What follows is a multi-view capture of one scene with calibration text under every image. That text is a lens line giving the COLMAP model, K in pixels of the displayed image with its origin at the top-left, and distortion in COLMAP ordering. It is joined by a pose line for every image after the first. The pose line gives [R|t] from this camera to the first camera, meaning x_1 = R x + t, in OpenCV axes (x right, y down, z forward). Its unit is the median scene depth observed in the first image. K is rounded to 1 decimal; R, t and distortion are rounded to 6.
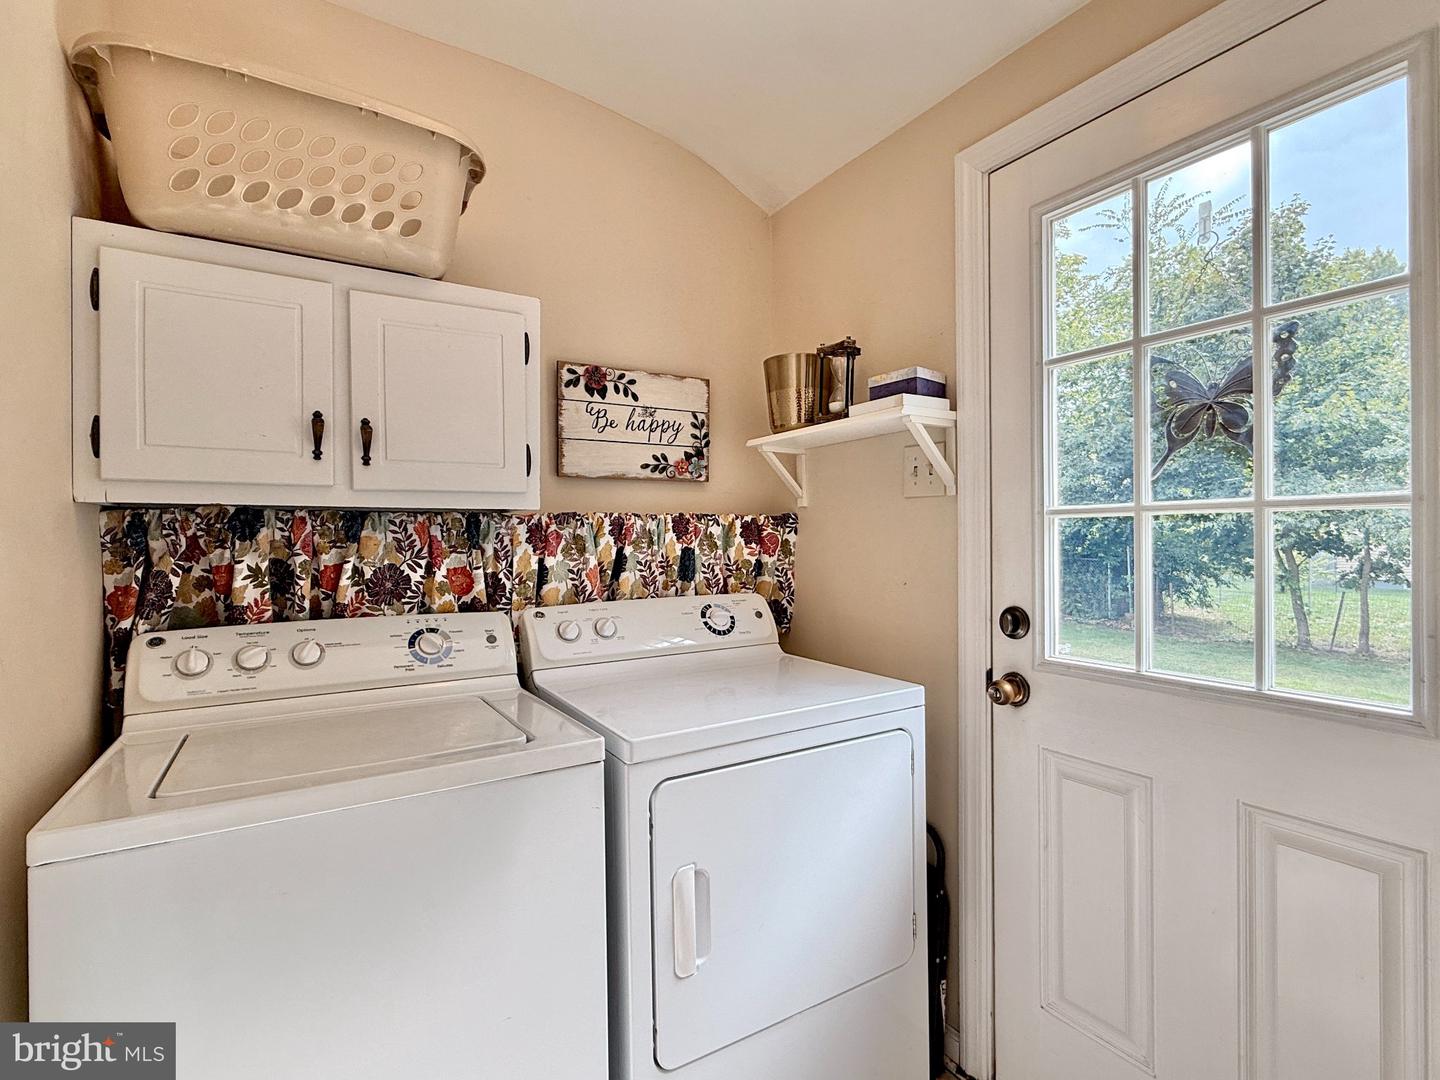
lens RADIAL K [[702.9, 0, 716.0], [0, 702.9, 541.4], [0, 0, 1]] dist [-0.002031, -0.001346]
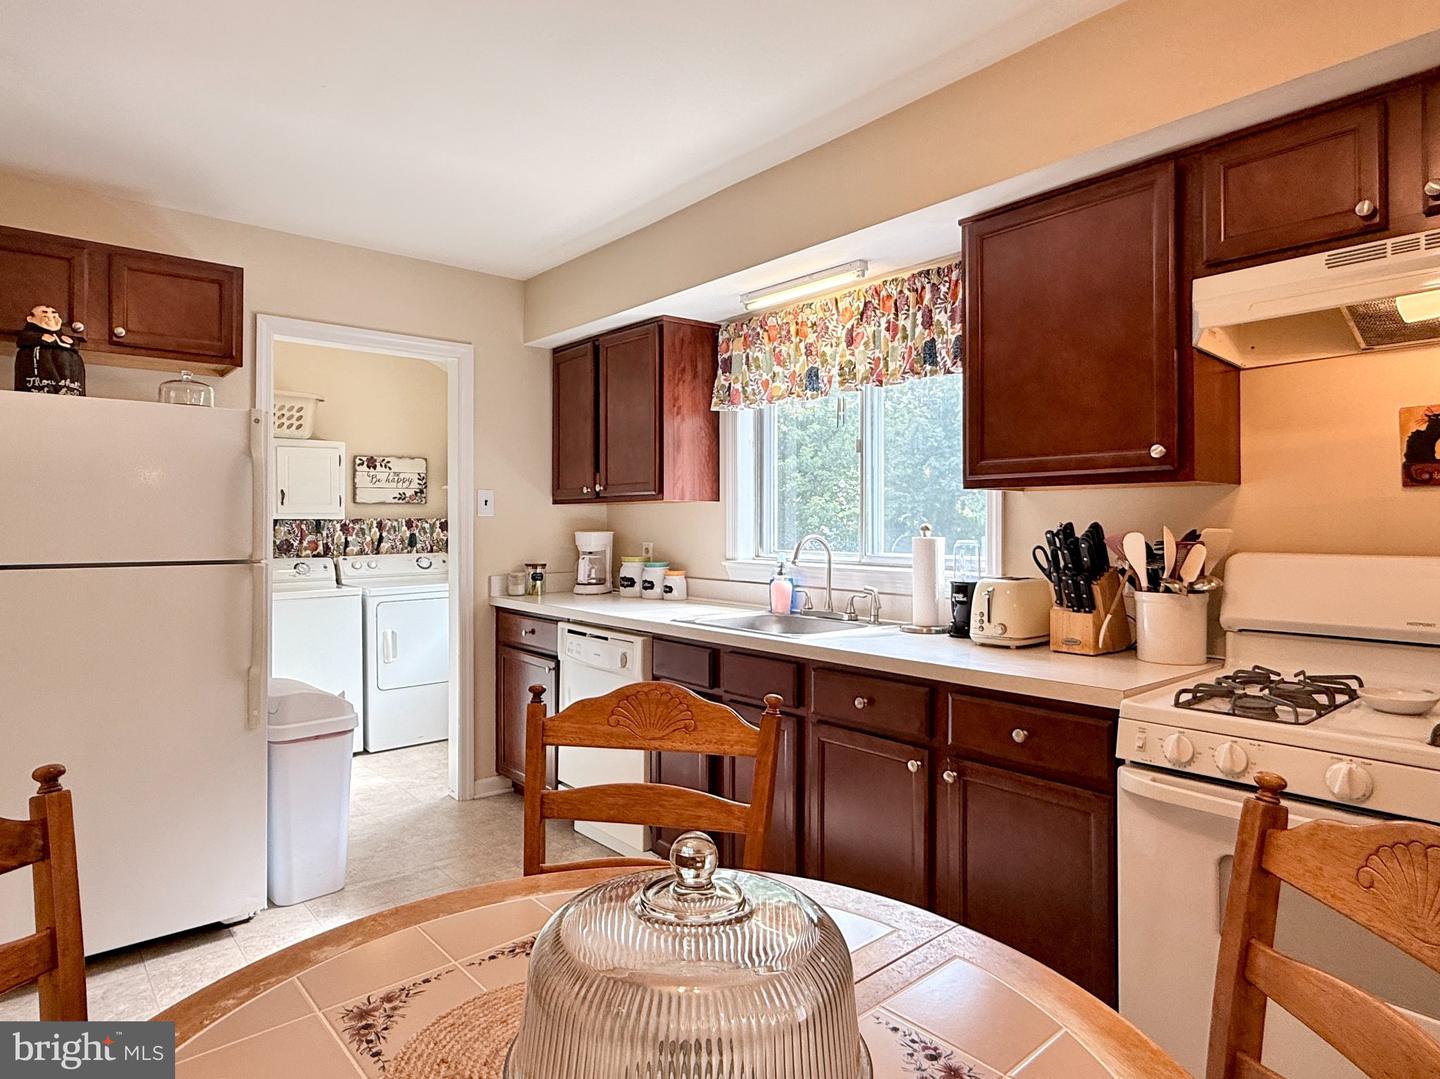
lens RADIAL K [[847.8, 0, 724.5], [0, 847.8, 519.3], [0, 0, 1]] dist [0.001569, 0.001377]
pose [[0.988245, 0.006341, 0.152745, 0.588876], [-0.005905, 0.999977, -0.003310, -0.035933], [-0.152763, 0.002369, 0.988260, -2.077034]]
